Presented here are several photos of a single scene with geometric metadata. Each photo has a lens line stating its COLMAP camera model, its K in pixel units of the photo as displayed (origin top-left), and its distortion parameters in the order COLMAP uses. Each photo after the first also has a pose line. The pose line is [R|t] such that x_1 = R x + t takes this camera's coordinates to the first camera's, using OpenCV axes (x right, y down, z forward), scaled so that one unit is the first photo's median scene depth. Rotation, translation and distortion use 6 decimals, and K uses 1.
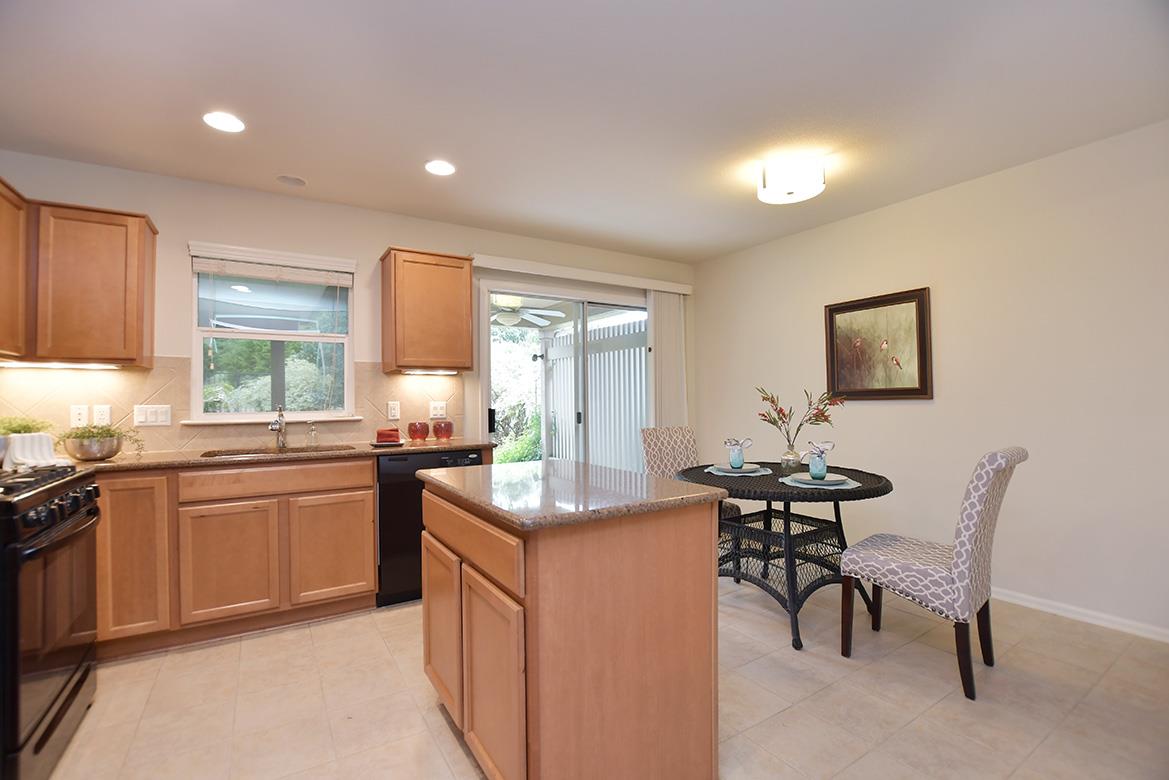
lens RADIAL K [[515.6, 0, 580.5], [0, 515.6, 396.4], [0, 0, 1]] dist [-0.025999, -0.000916]
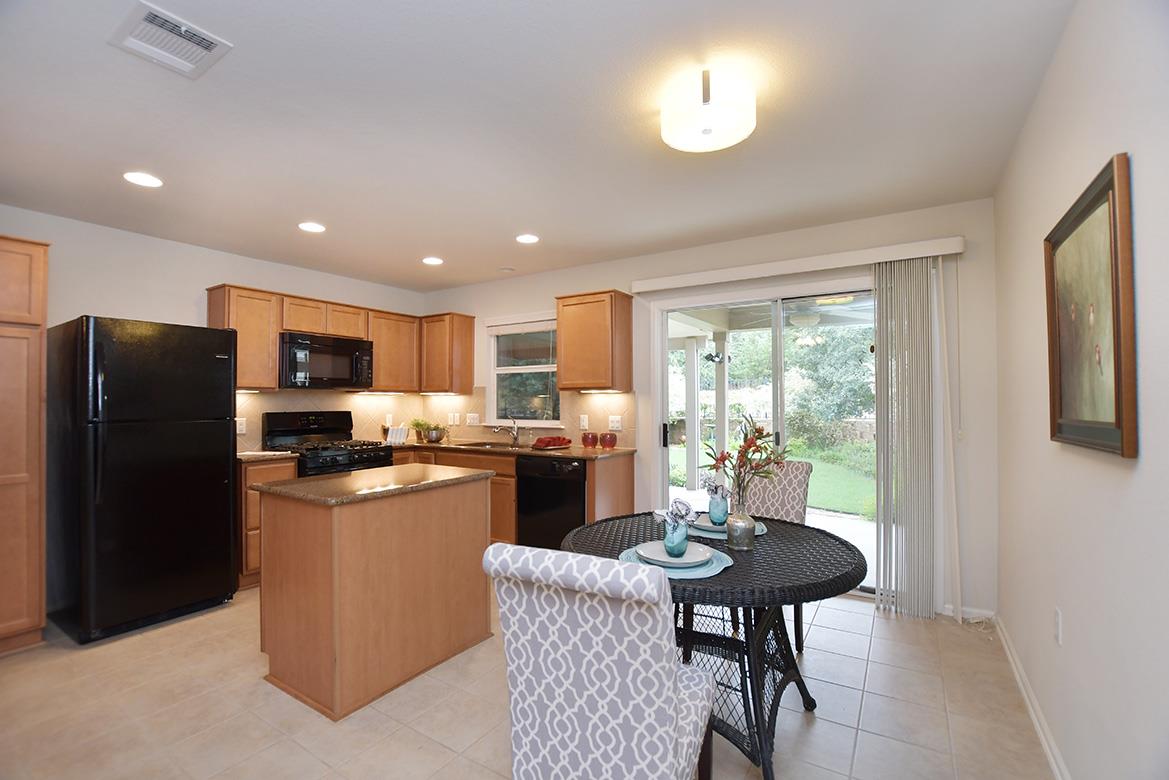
lens RADIAL K [[515.6, 0, 579.2], [0, 515.6, 396.9], [0, 0, 1]] dist [-0.025999, -0.000916]
pose [[0.430007, -0.000921, -0.902825, 0.898203], [0.000448, 1.000000, -0.000807, -0.038341], [0.902826, -0.000057, 0.430007, 0.517075]]
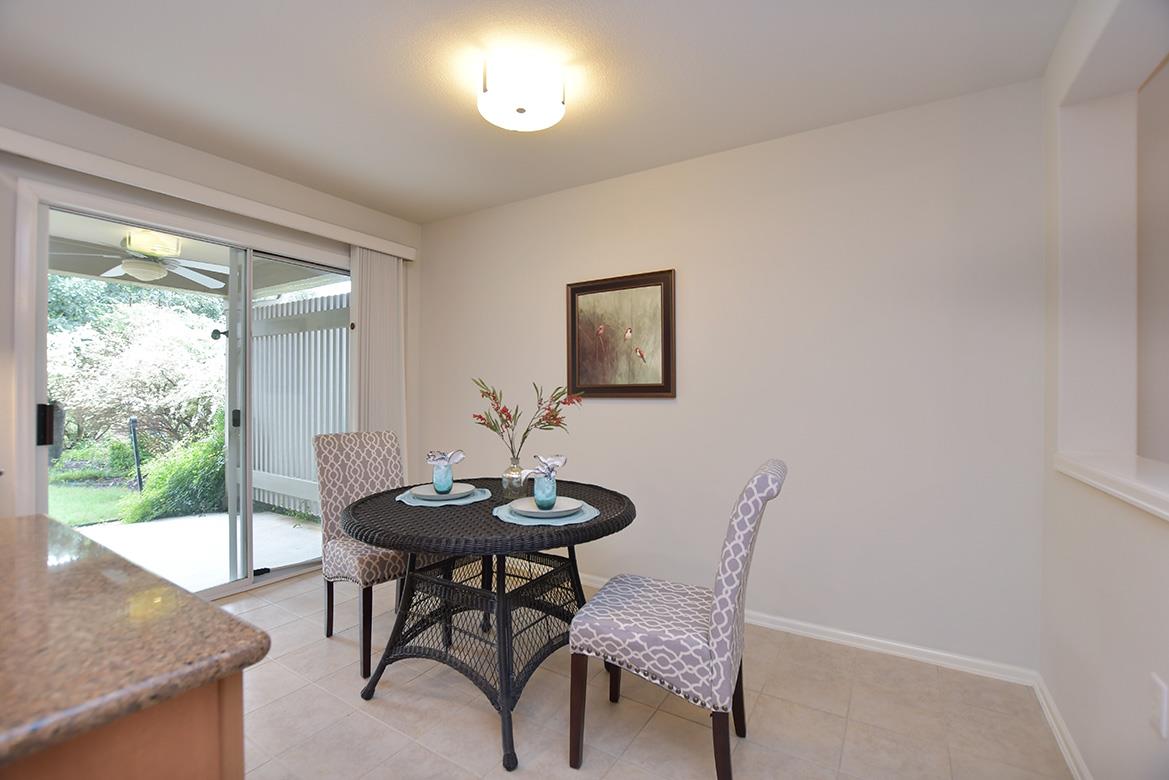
lens RADIAL K [[515.6, 0, 582.0], [0, 515.6, 394.4], [0, 0, 1]] dist [-0.025999, -0.000916]
pose [[0.898959, 0.014842, 0.437781, 0.167388], [-0.017568, 0.999843, 0.002177, 0.000984], [-0.437680, -0.009648, 0.899079, 0.288683]]
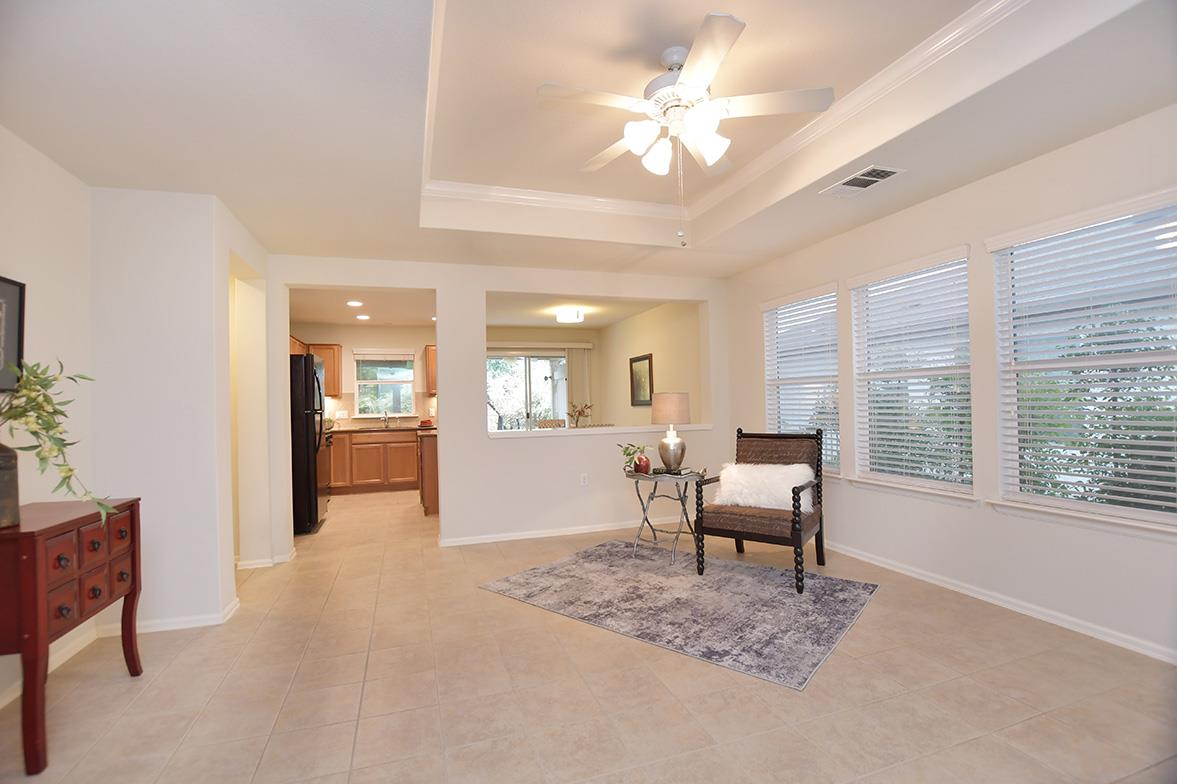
lens RADIAL K [[519.1, 0, 585.6], [0, 519.1, 393.1], [0, 0, 1]] dist [-0.025999, -0.000916]
pose [[0.975249, -0.016664, -0.220482, 0.956143], [0.014659, 0.999835, -0.010727, -0.028430], [0.220624, 0.007229, 0.975332, -1.300061]]
